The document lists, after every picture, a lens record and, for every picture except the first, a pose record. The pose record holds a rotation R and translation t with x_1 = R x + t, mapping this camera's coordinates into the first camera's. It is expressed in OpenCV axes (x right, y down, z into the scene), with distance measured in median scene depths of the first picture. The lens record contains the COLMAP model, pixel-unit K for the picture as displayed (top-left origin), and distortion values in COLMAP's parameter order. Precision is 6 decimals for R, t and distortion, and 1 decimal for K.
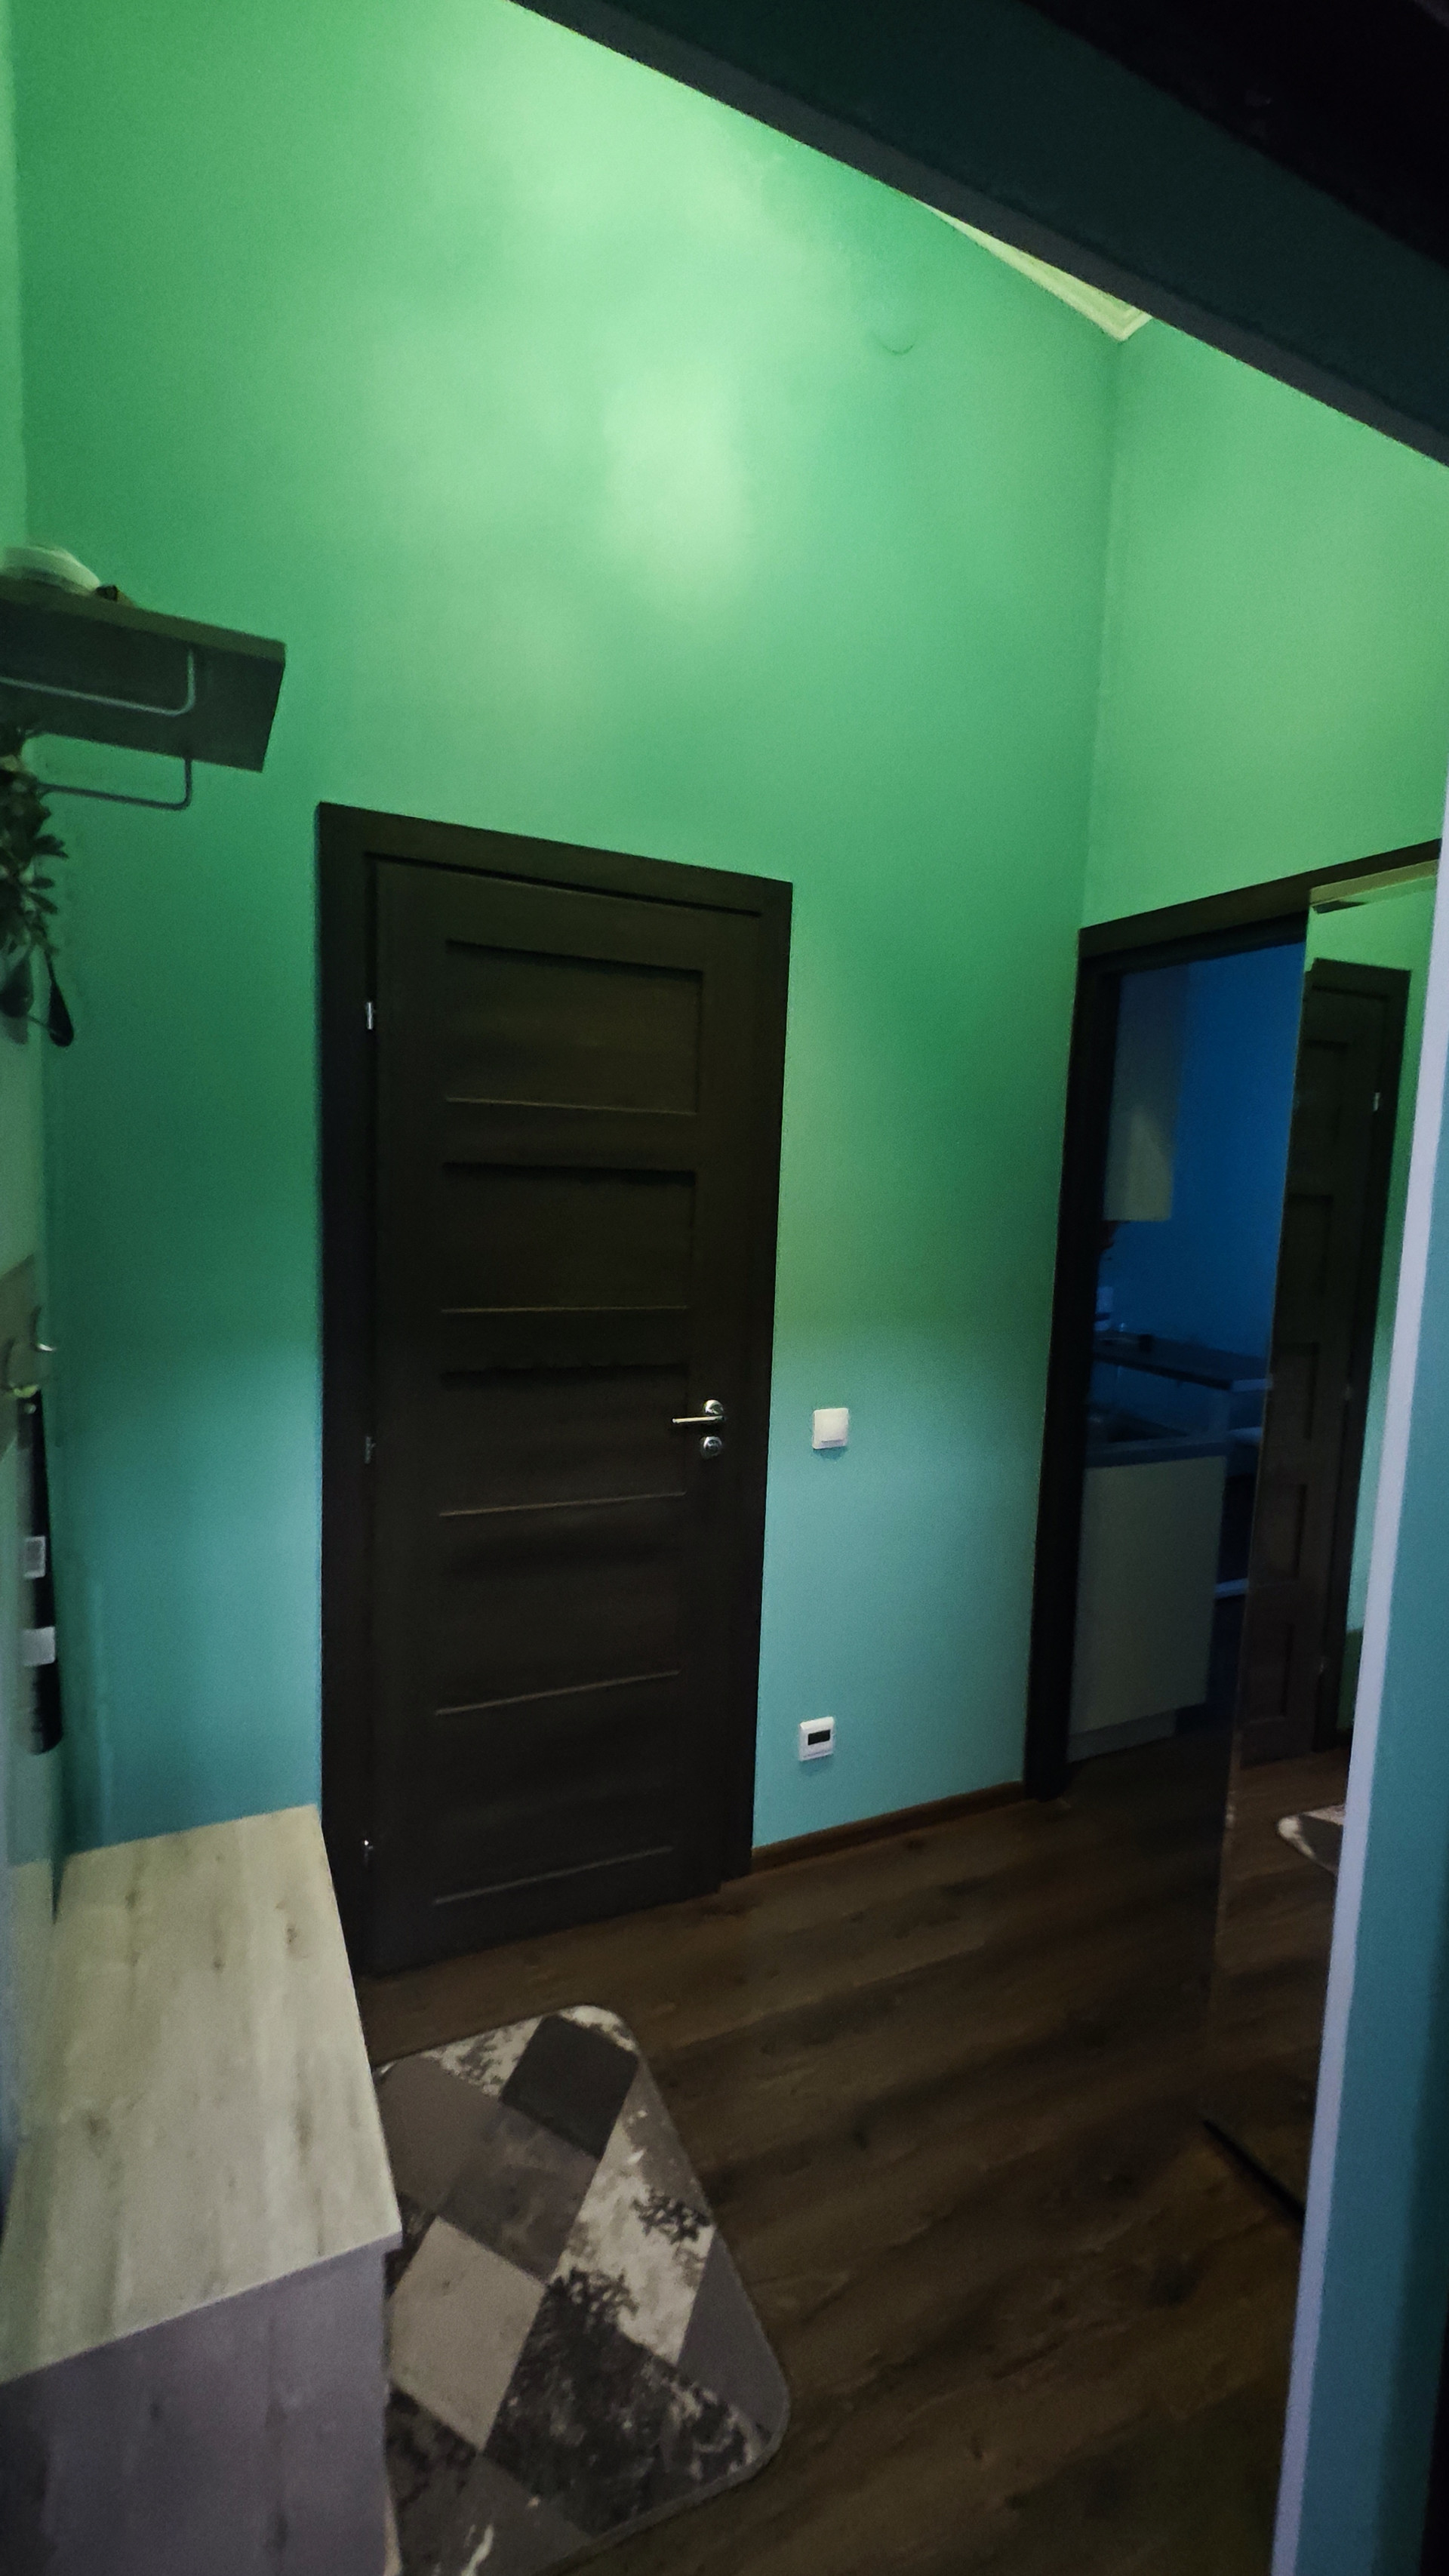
lens RADIAL K [[1107.3, 0, 730.2], [0, 1107.3, 1285.2], [0, 0, 1]] dist [0.004119, 0.000222]
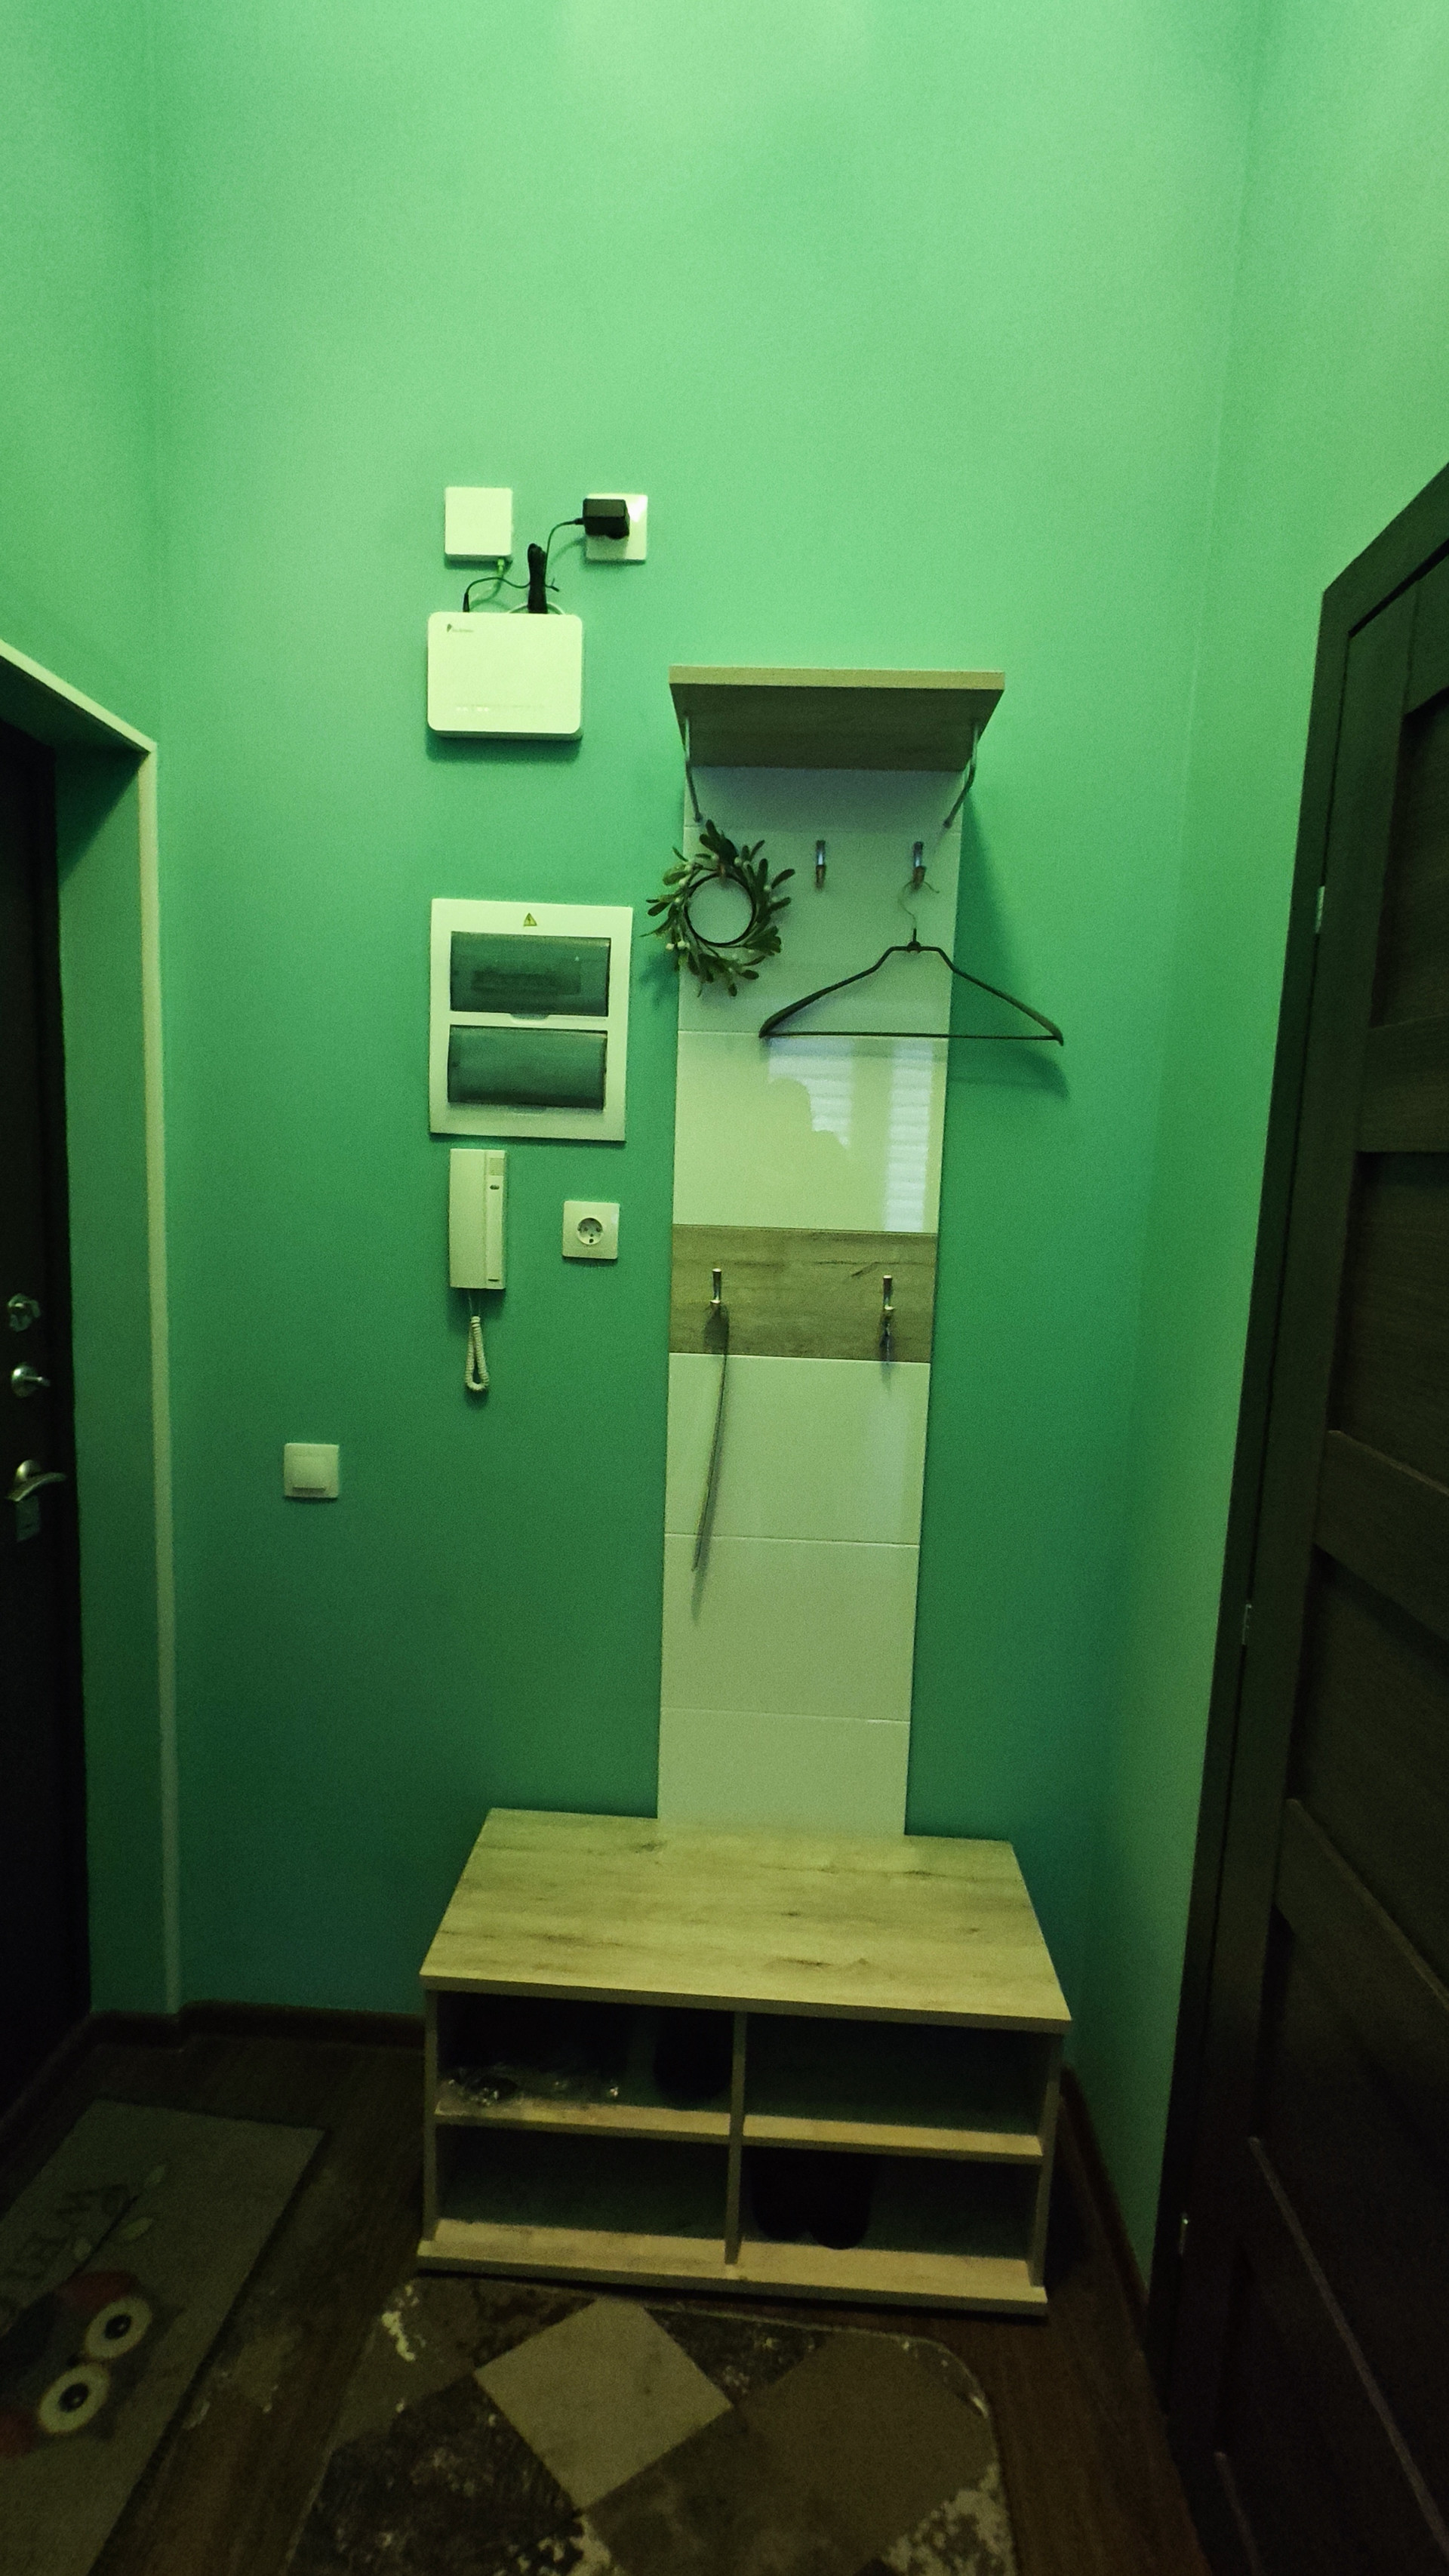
lens RADIAL K [[1107.3, 0, 730.9], [0, 1107.3, 1296.4], [0, 0, 1]] dist [0.004119, 0.000222]
pose [[-0.478100, 0.062324, -0.876092, 0.462289], [-0.143418, 0.978552, 0.147878, -0.109051], [0.866517, 0.196348, -0.458907, 1.357605]]
